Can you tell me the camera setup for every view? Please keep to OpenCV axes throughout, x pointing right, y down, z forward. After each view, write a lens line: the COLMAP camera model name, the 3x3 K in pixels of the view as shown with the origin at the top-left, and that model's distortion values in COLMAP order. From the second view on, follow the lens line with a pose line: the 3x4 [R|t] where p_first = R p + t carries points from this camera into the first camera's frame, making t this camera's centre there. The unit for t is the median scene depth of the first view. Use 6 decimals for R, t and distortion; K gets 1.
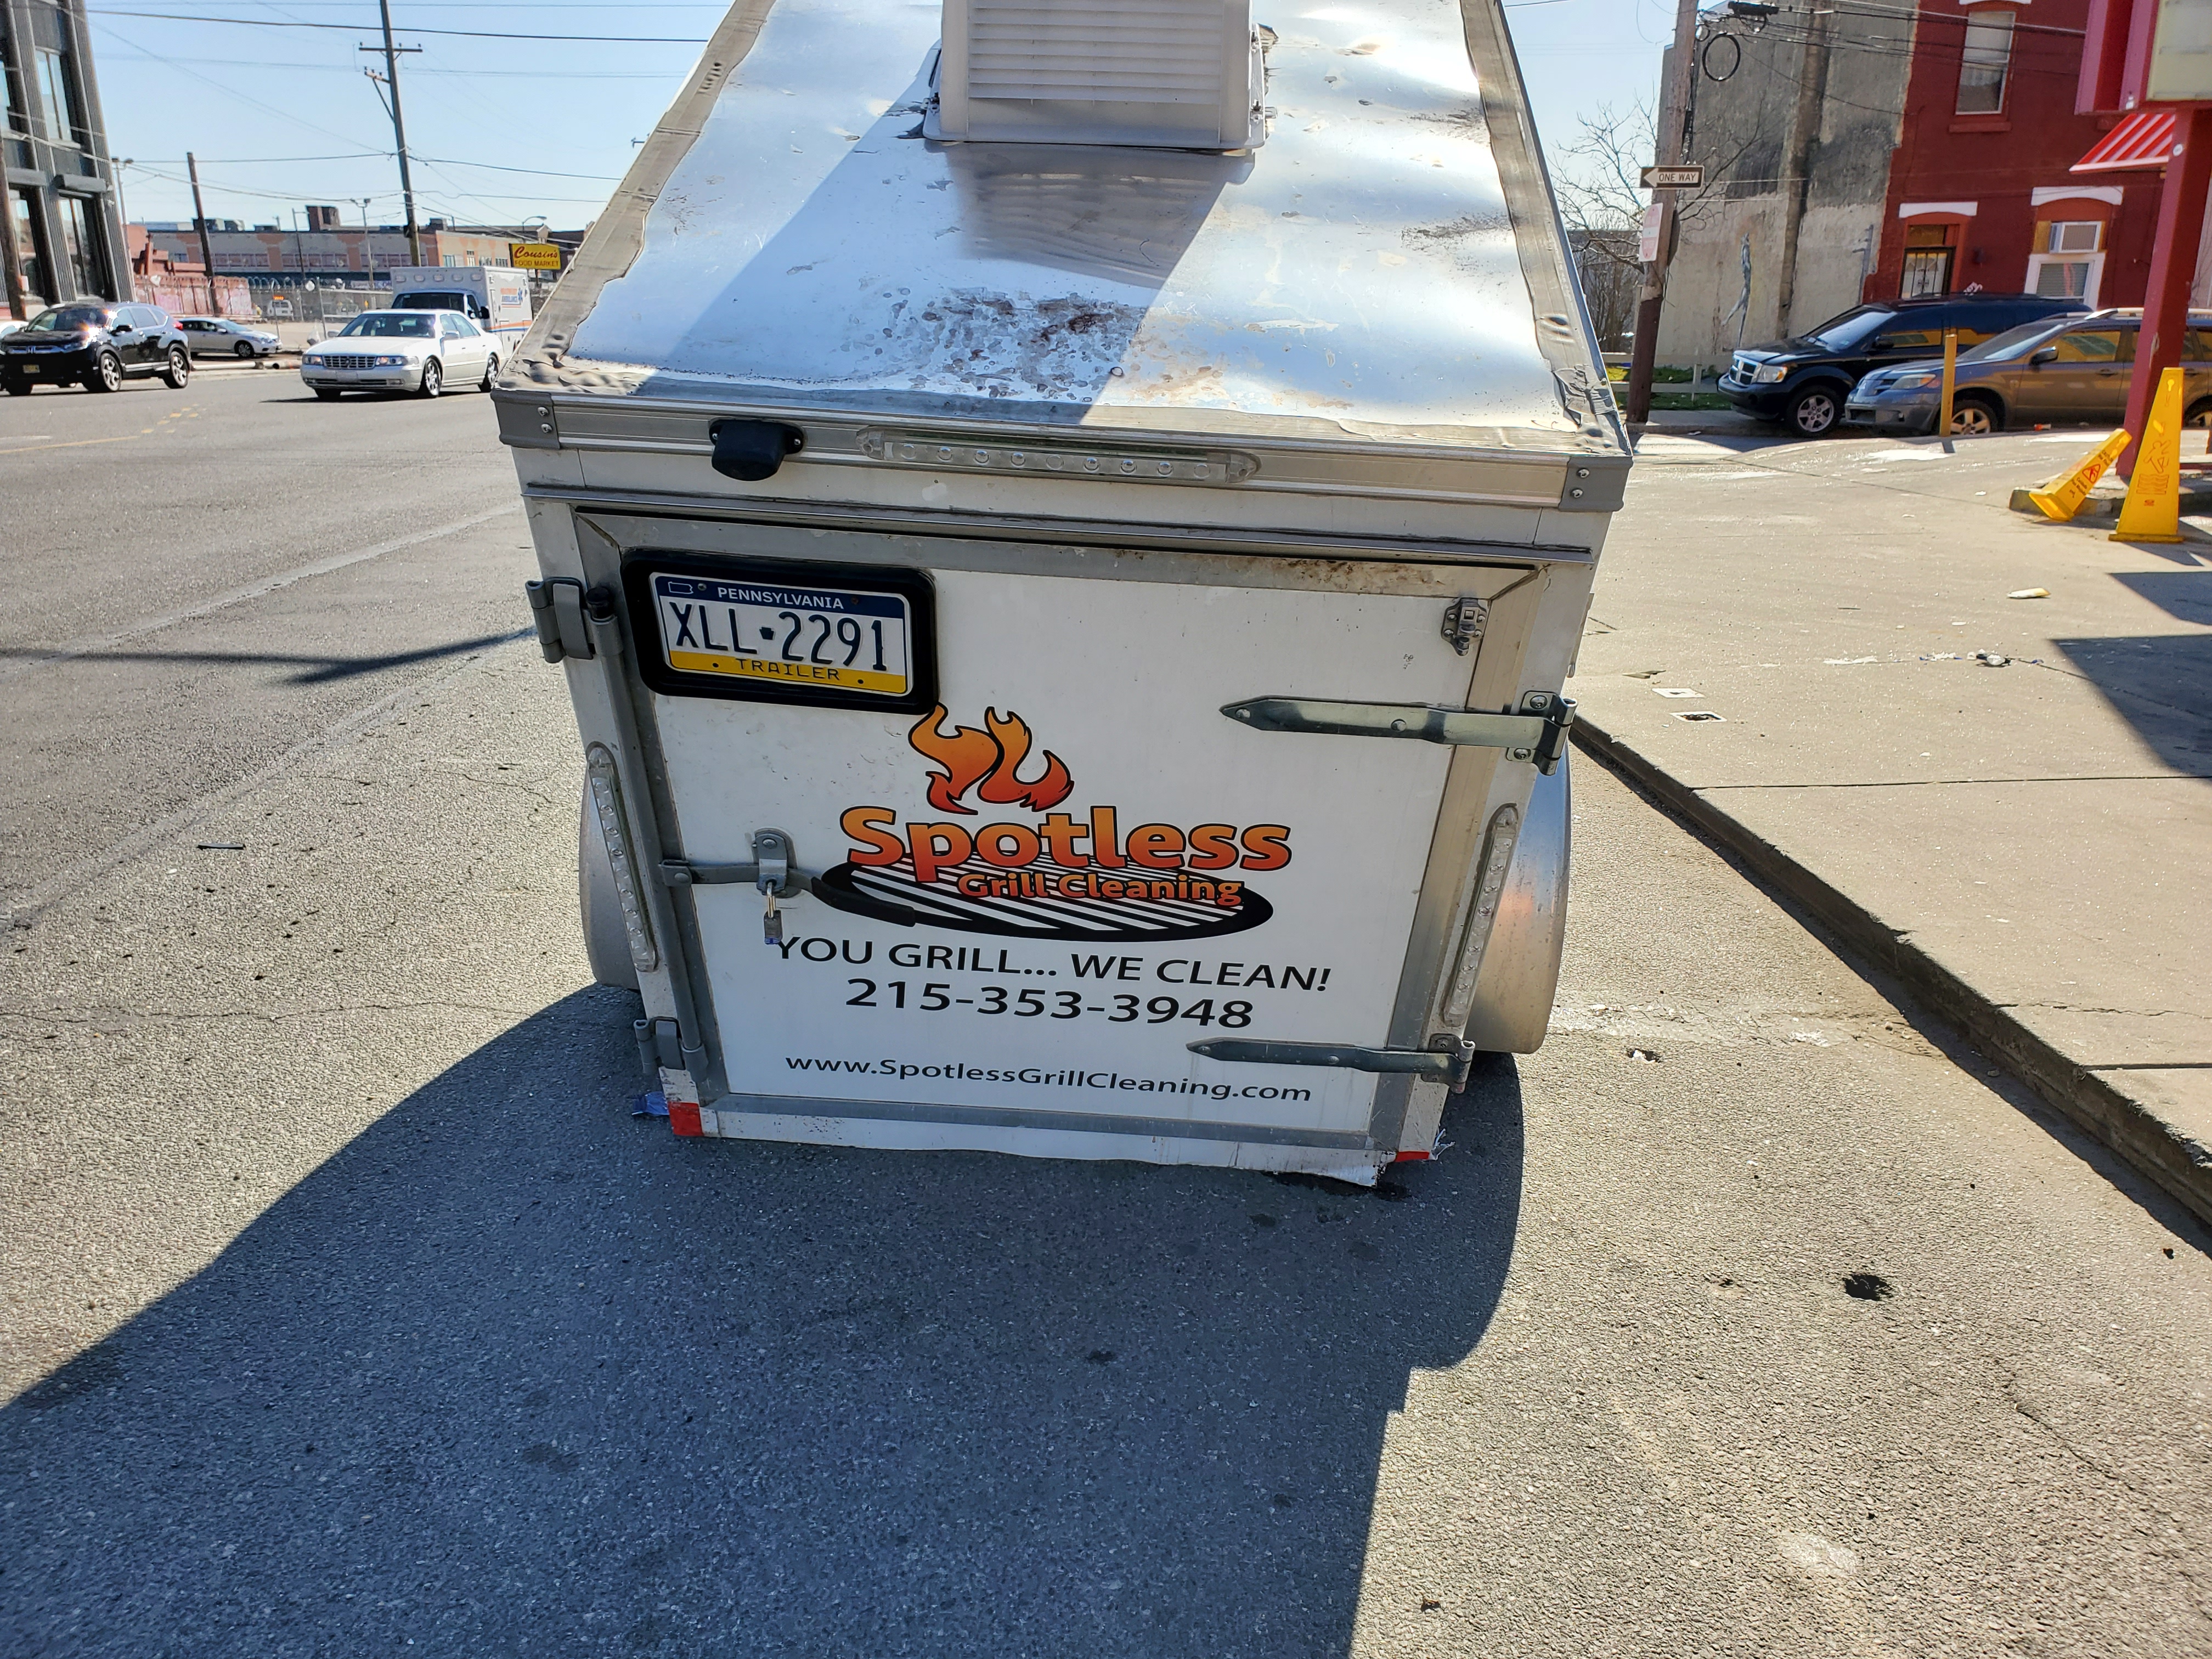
lens RADIAL K [[1736.6, 0, 1131.3], [0, 1736.6, 869.1], [0, 0, 1]] dist [0.016183, 0.000833]
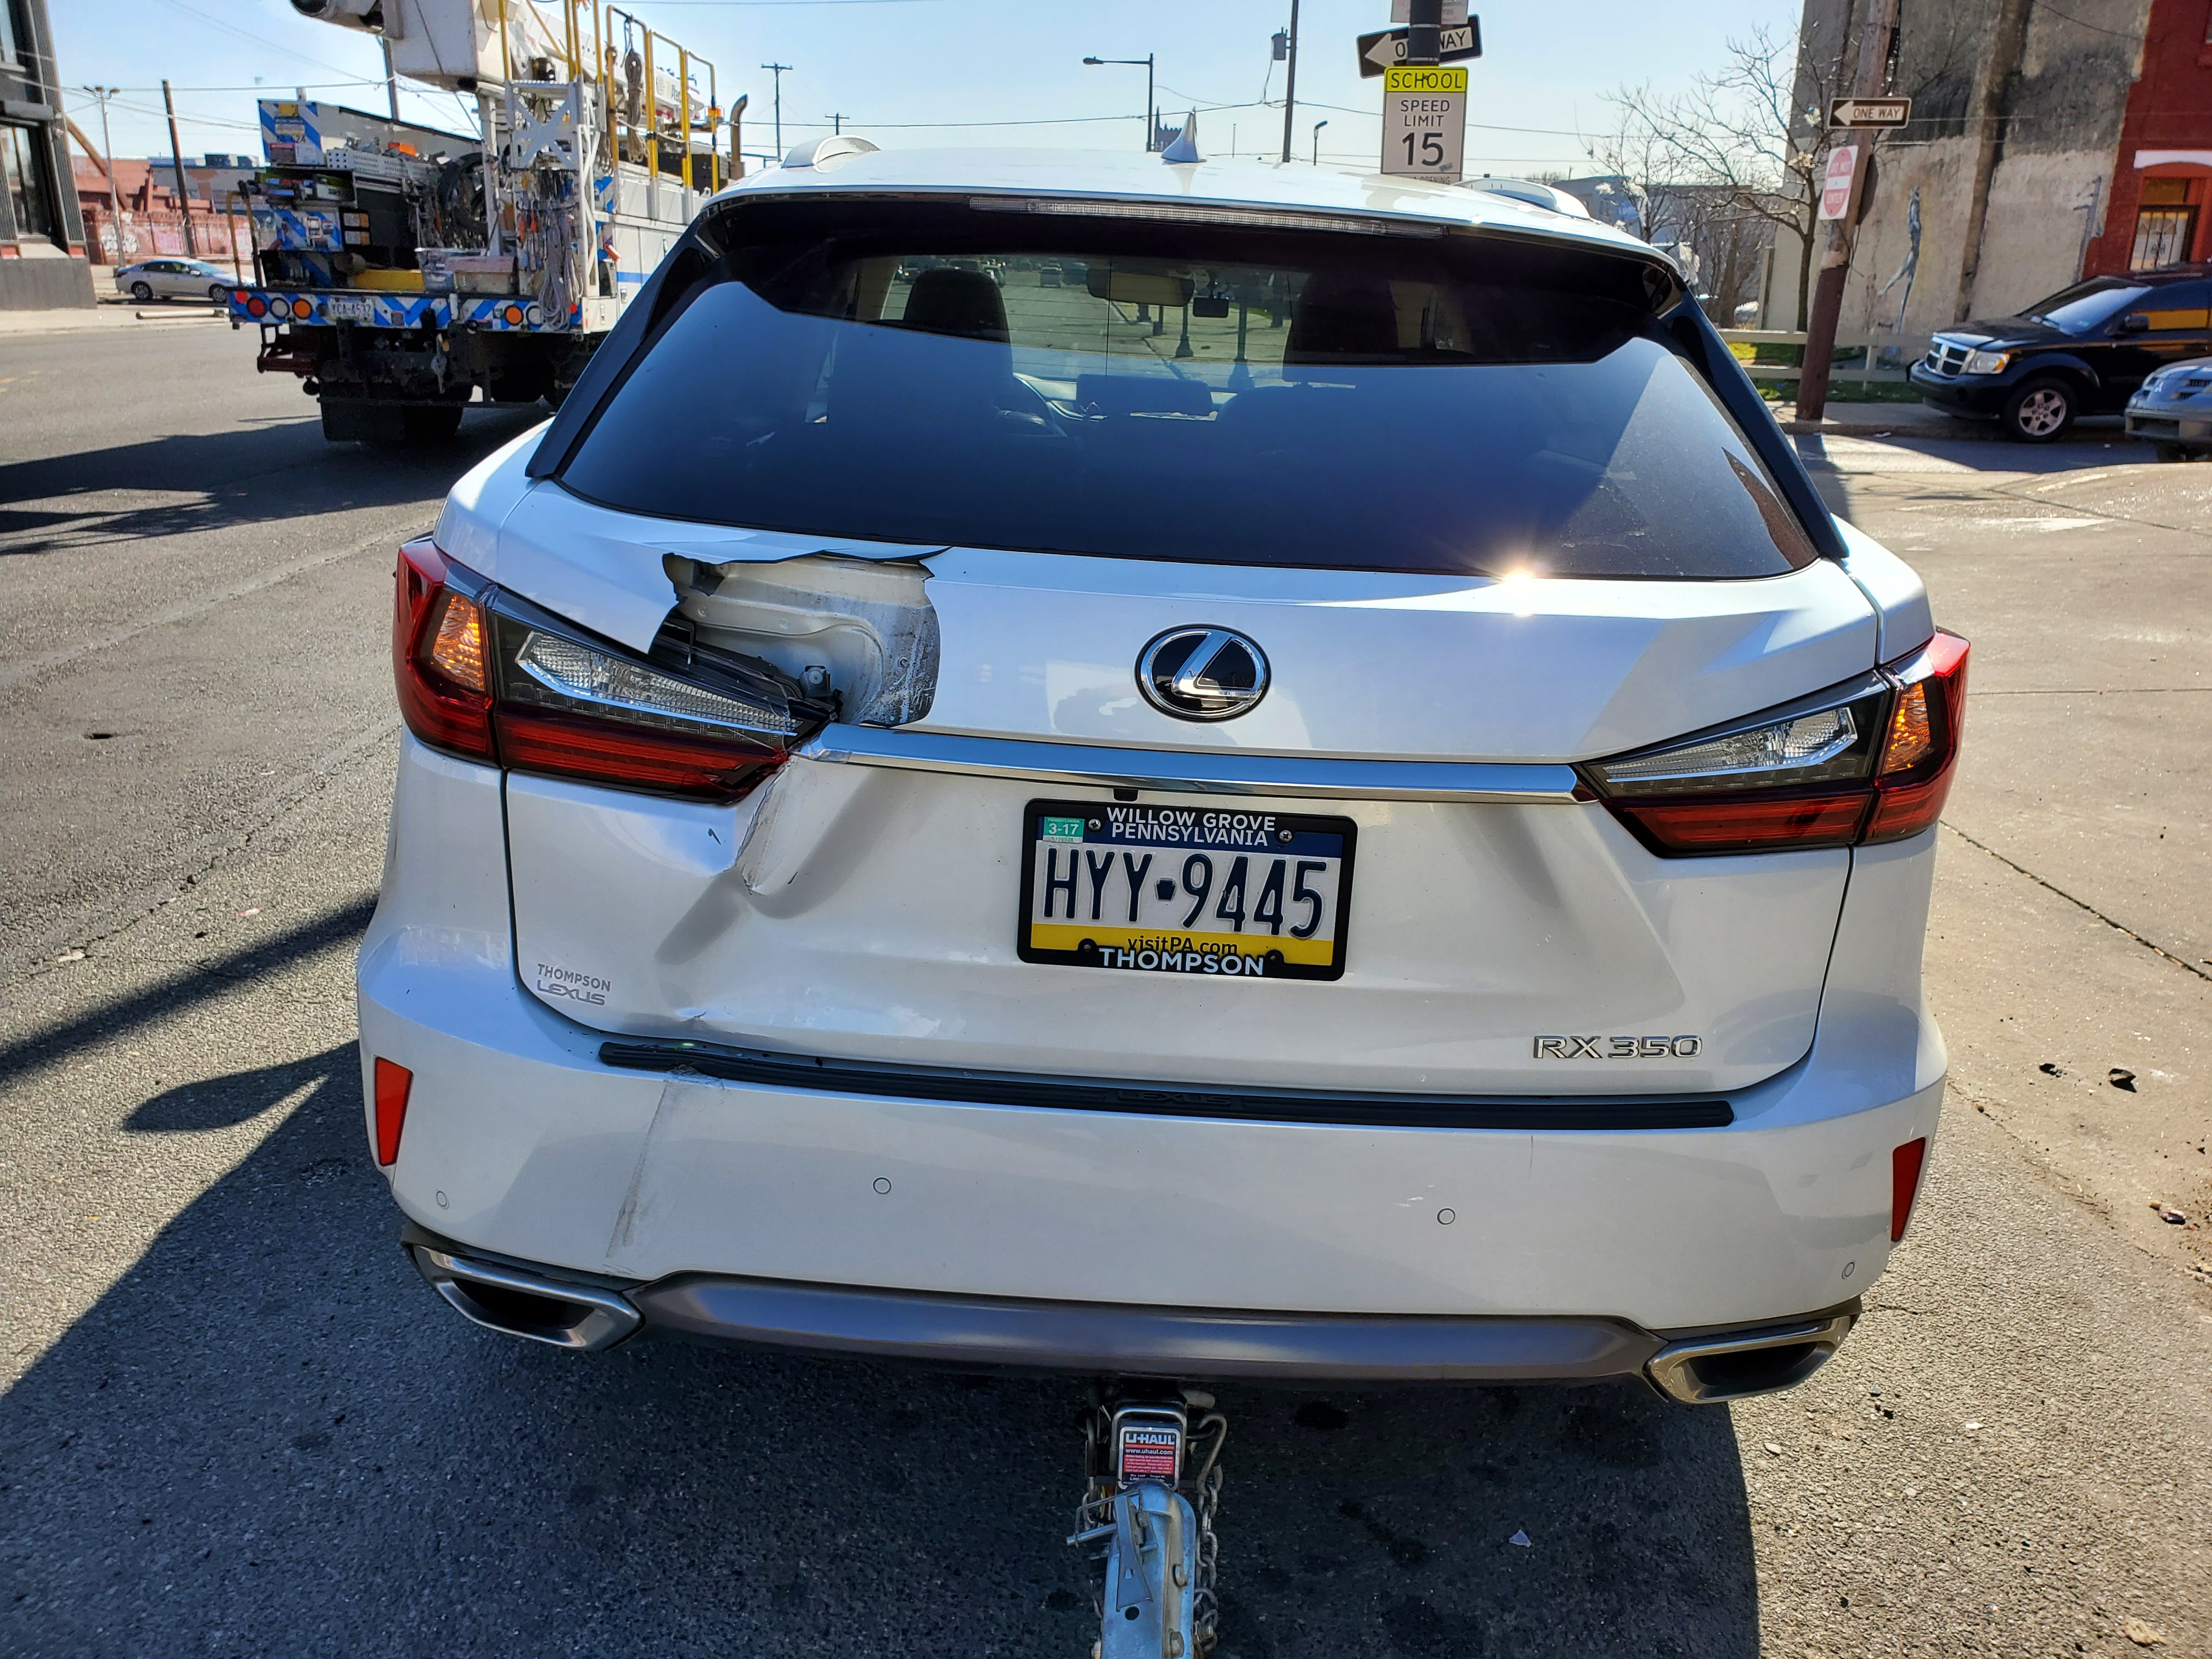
lens RADIAL K [[1736.6, 0, 1117.5], [0, 1736.6, 830.5], [0, 0, 1]] dist [0.016183, 0.000833]
pose [[0.999587, 0.020055, -0.020584, -0.008352], [-0.019919, 0.999778, 0.006809, -0.061108], [0.020716, -0.006396, 0.999765, 0.174061]]
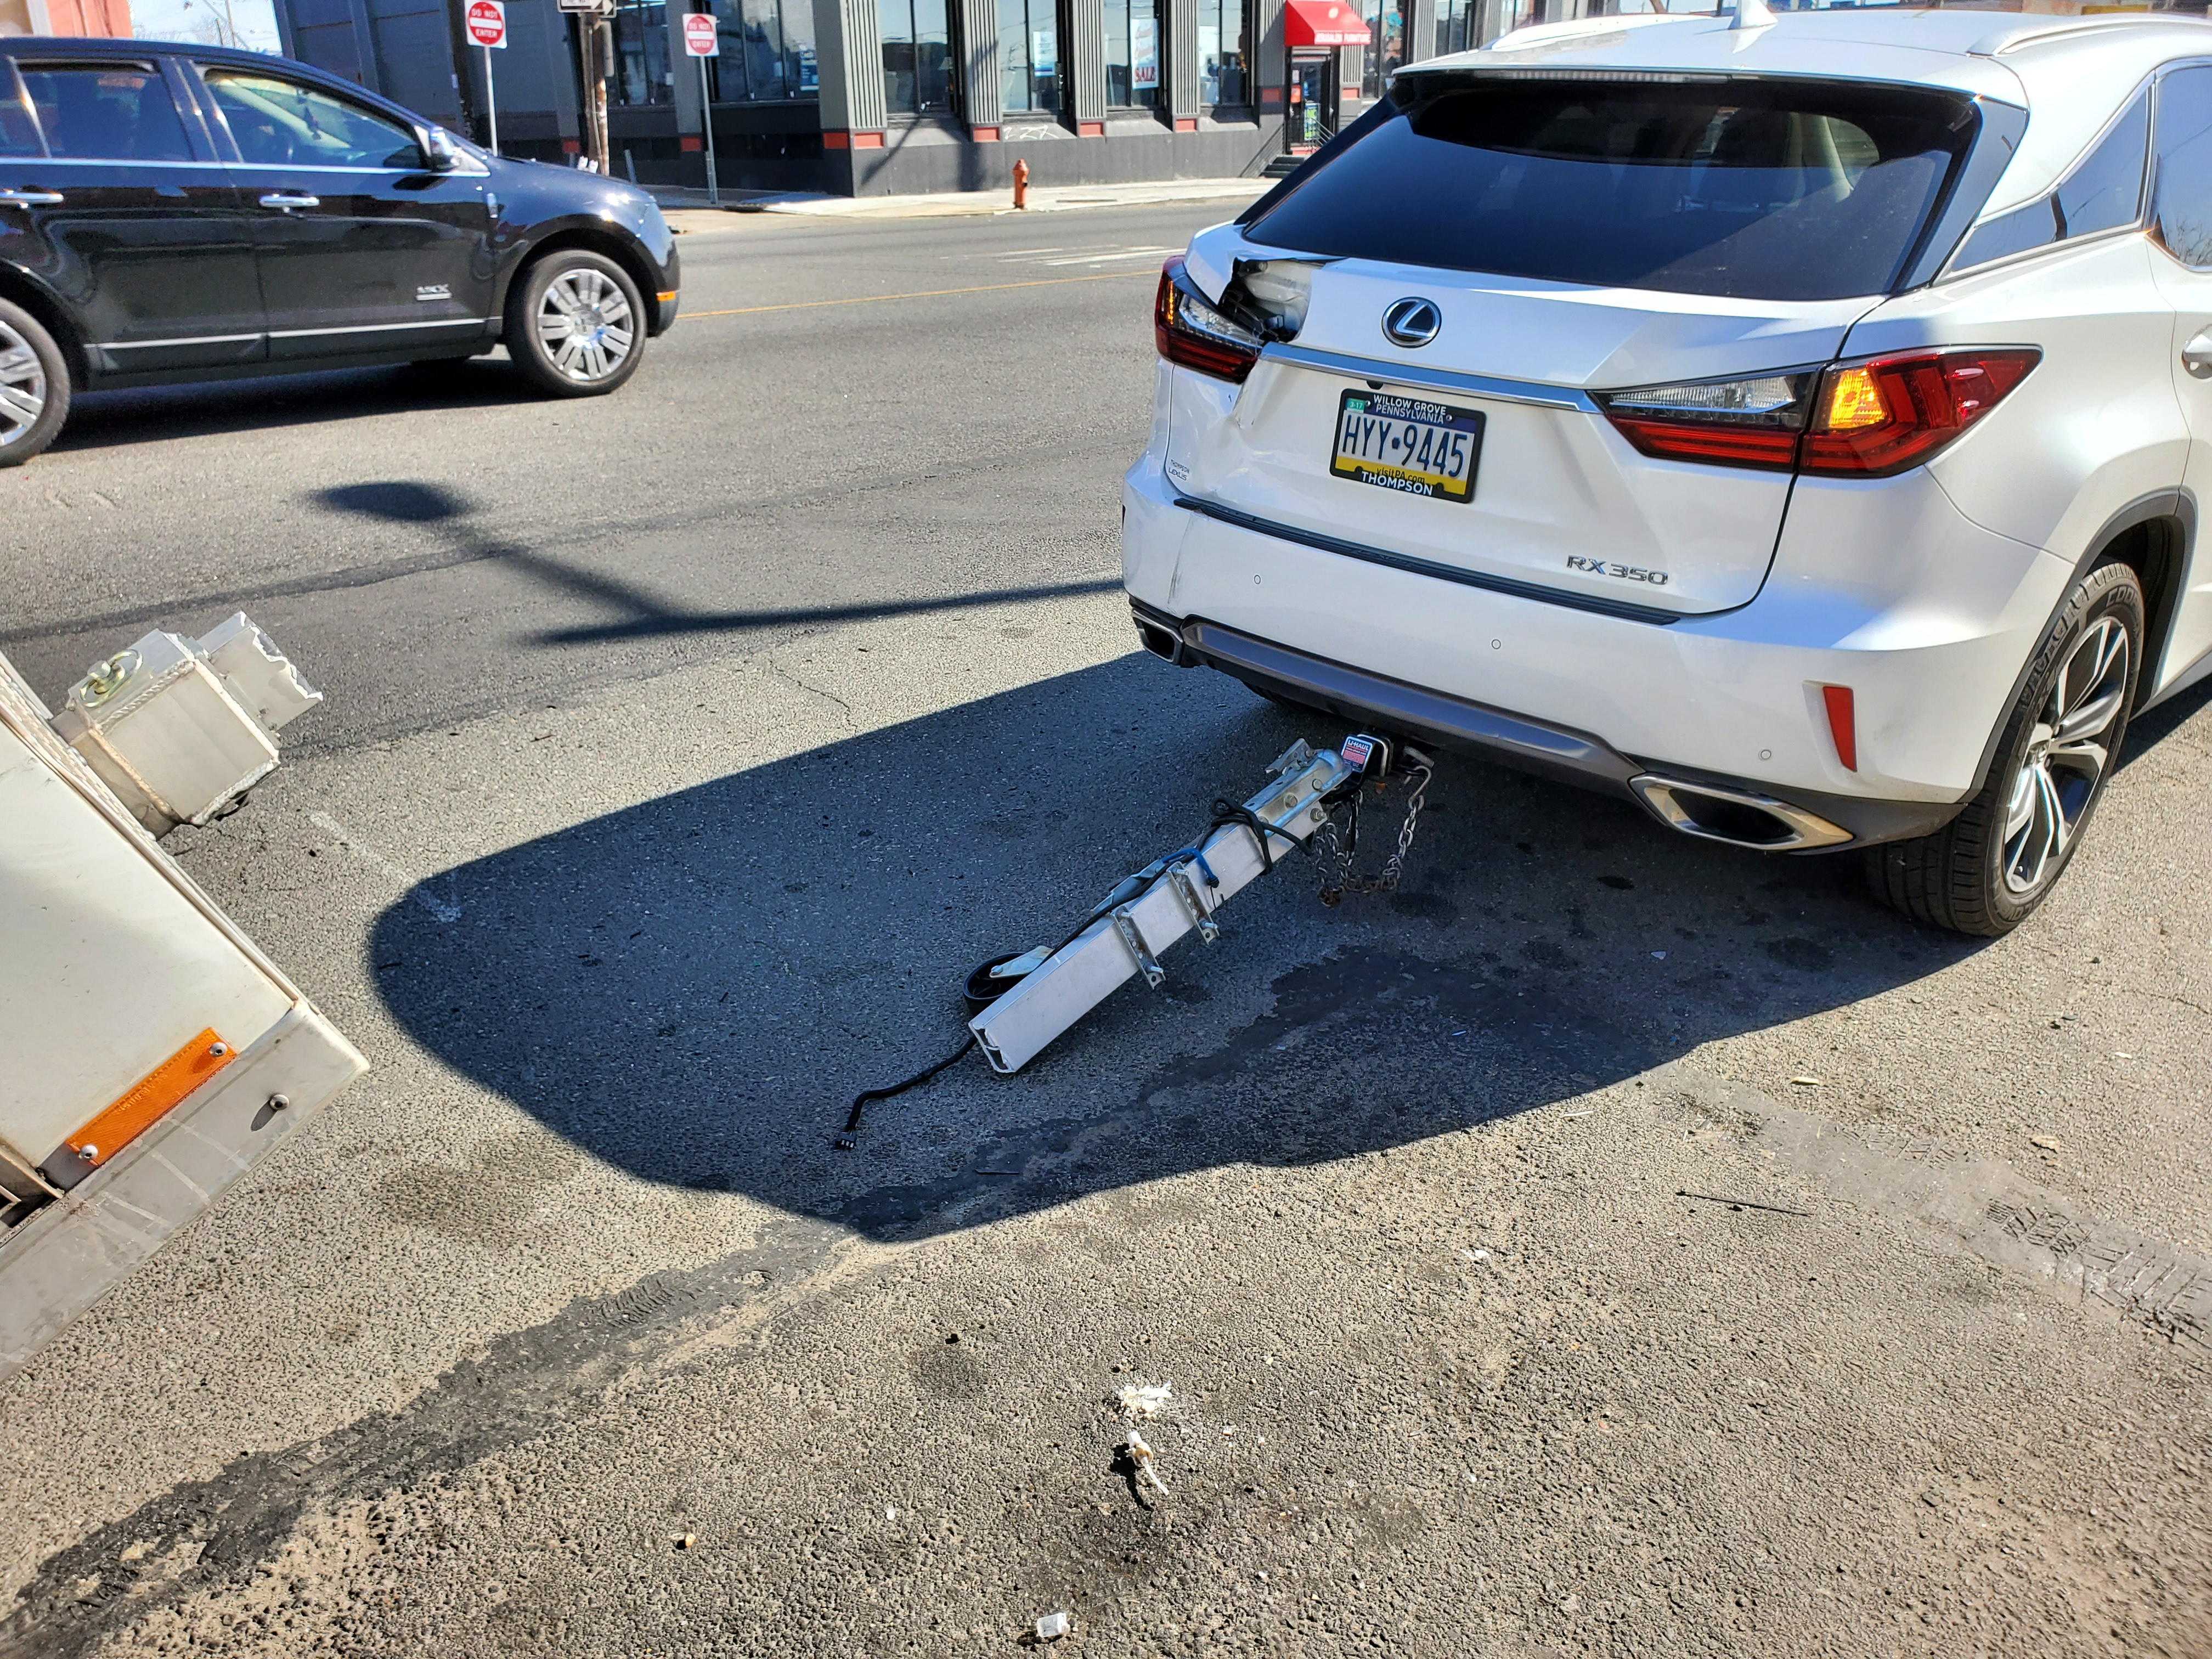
lens RADIAL K [[1736.6, 0, 1029.1], [0, 1736.6, 879.5], [0, 0, 1]] dist [0.016183, 0.000833]
pose [[0.658510, 0.287302, -0.695573, 0.066596], [-0.206443, 0.957767, 0.200158, -0.048736], [0.723703, 0.011790, 0.690011, 0.136379]]
